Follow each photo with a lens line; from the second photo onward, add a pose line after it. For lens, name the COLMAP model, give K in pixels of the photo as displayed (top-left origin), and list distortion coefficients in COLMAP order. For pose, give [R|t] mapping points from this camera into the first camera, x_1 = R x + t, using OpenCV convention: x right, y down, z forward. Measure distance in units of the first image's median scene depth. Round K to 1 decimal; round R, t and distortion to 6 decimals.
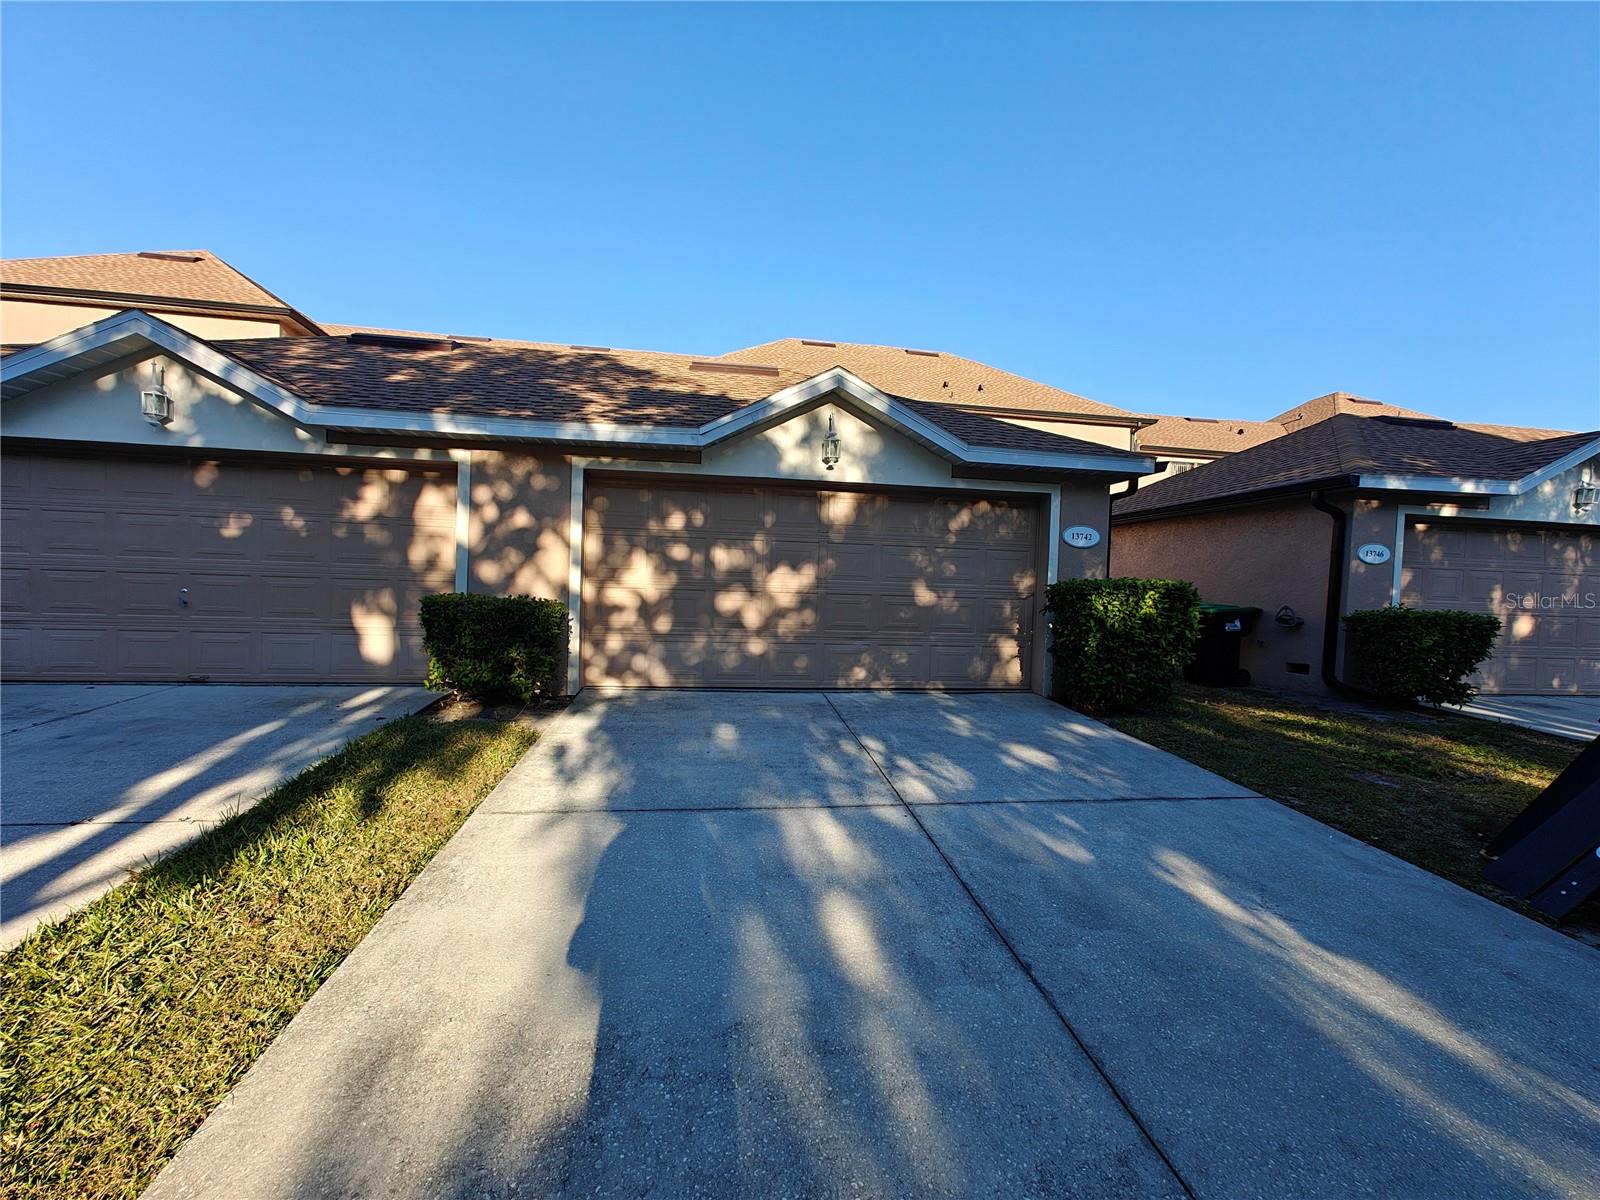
lens RADIAL K [[636.4, 0, 800.0], [0, 636.4, 600.0], [0, 0, 1]] dist [0.000765, 0.000072]
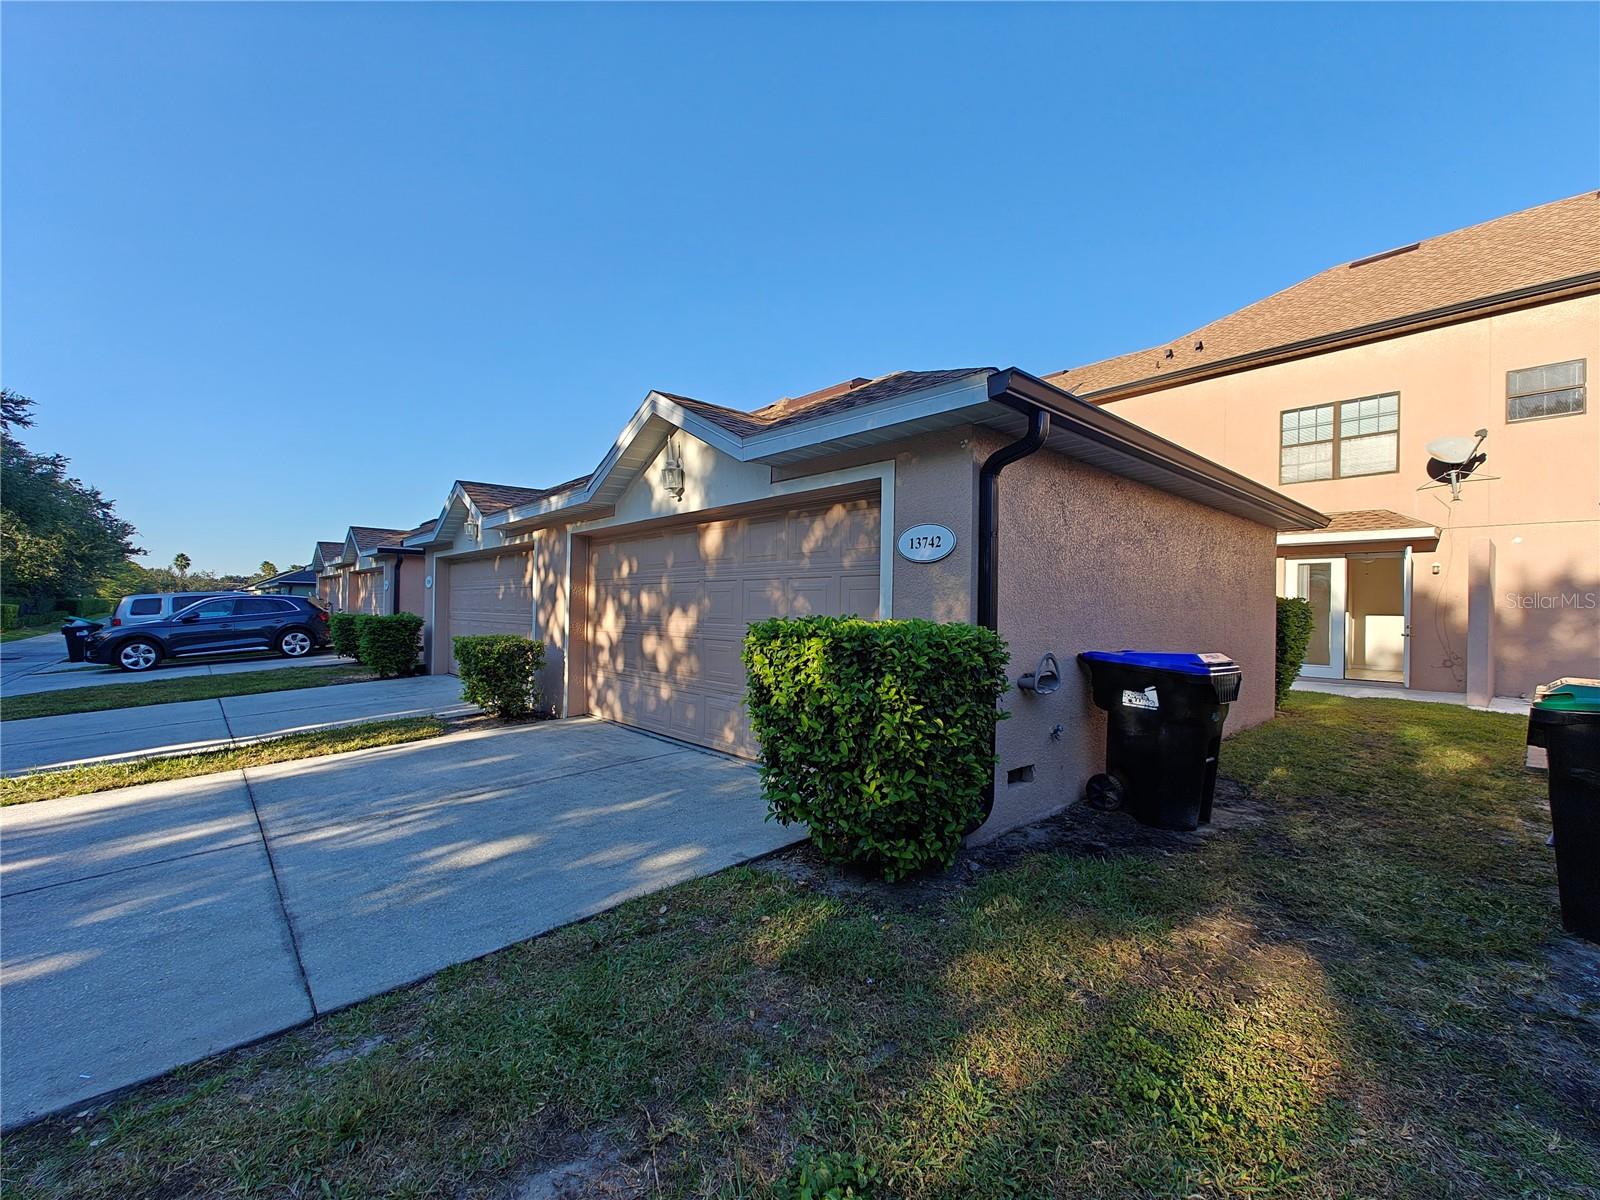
lens RADIAL K [[650.6, 0, 800.0], [0, 650.6, 600.0], [0, 0, 1]] dist [0.014611, -0.000011]
pose [[0.572583, -0.033402, -0.819166, 0.884045], [-0.016621, 0.998491, -0.052332, -0.018105], [0.819678, 0.043580, 0.571164, 0.608639]]
